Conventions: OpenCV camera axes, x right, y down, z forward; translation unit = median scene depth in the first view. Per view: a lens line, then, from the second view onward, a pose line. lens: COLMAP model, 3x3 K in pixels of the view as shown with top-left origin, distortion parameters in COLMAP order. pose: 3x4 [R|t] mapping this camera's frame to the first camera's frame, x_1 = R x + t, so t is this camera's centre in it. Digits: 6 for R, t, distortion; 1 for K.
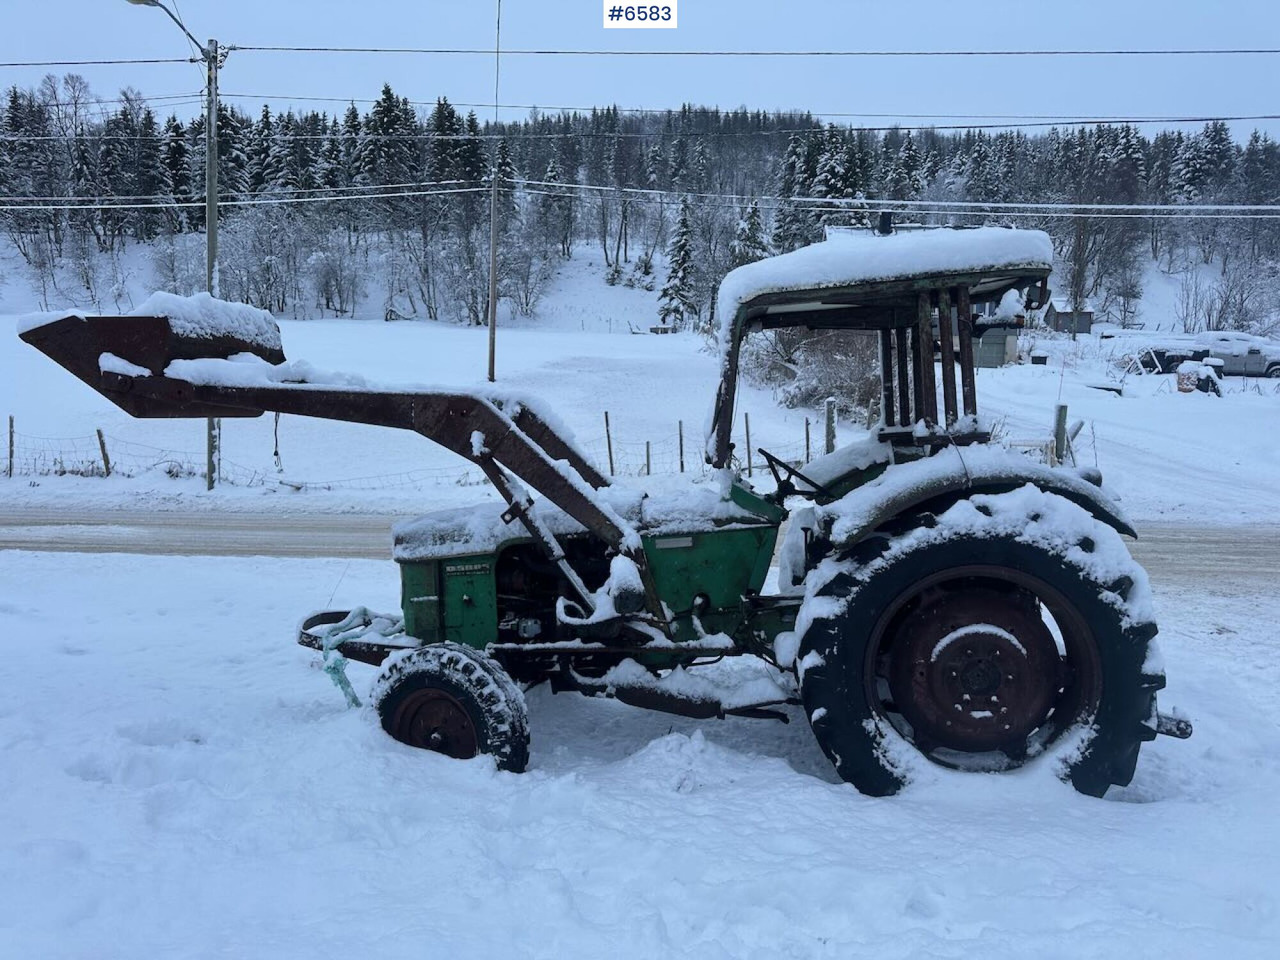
lens RADIAL K [[884.9, 0, 638.6], [0, 884.9, 486.1], [0, 0, 1]] dist [0.046690, -0.048650]
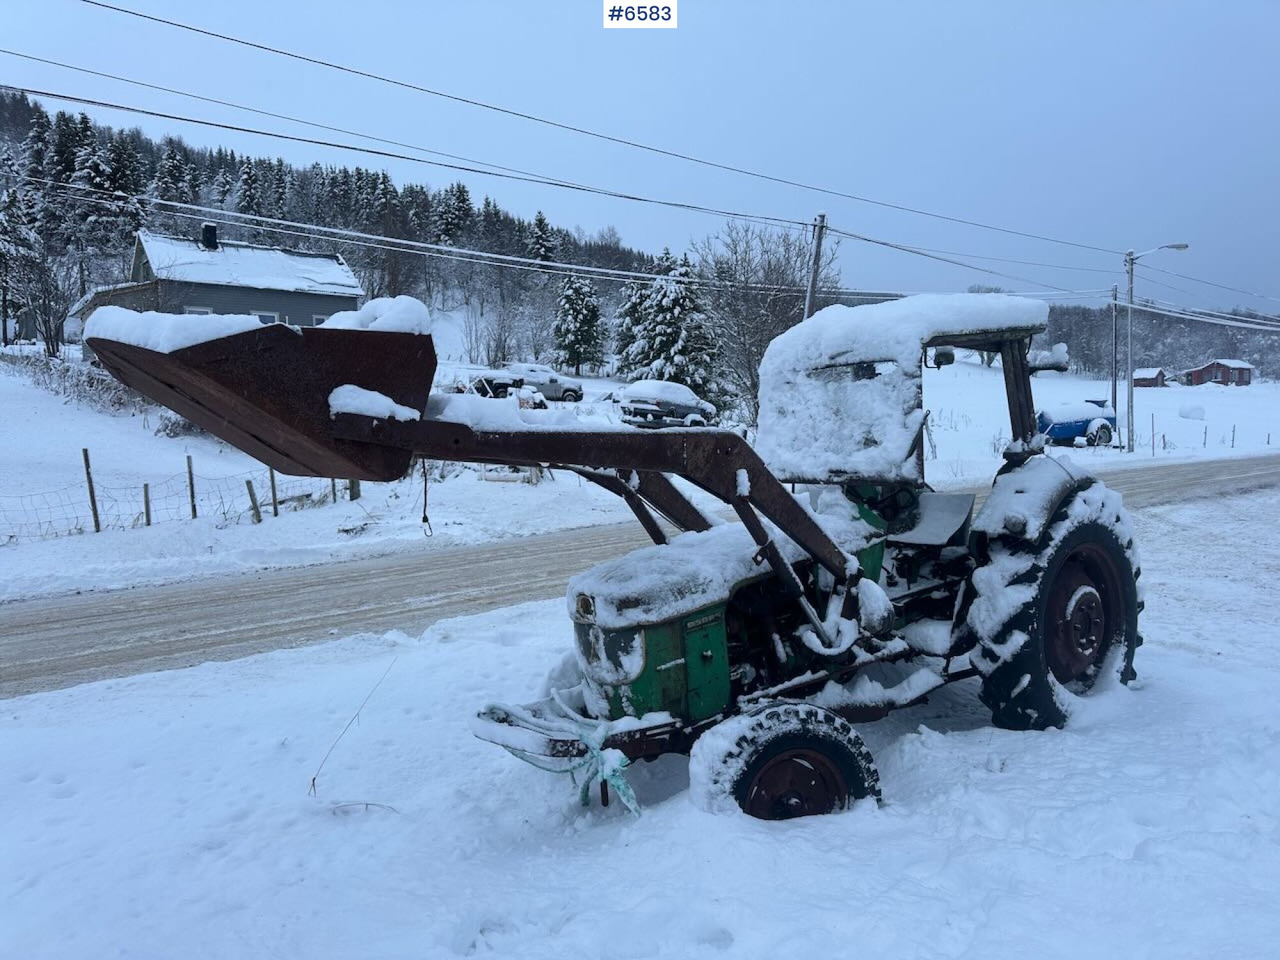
lens RADIAL K [[884.9, 0, 633.7], [0, 884.9, 489.1], [0, 0, 1]] dist [0.046690, -0.048650]
pose [[0.727164, -0.074486, 0.682411, -0.853838], [0.090126, 0.995850, 0.012661, -0.060426], [-0.680522, 0.052296, 0.730859, 0.376676]]
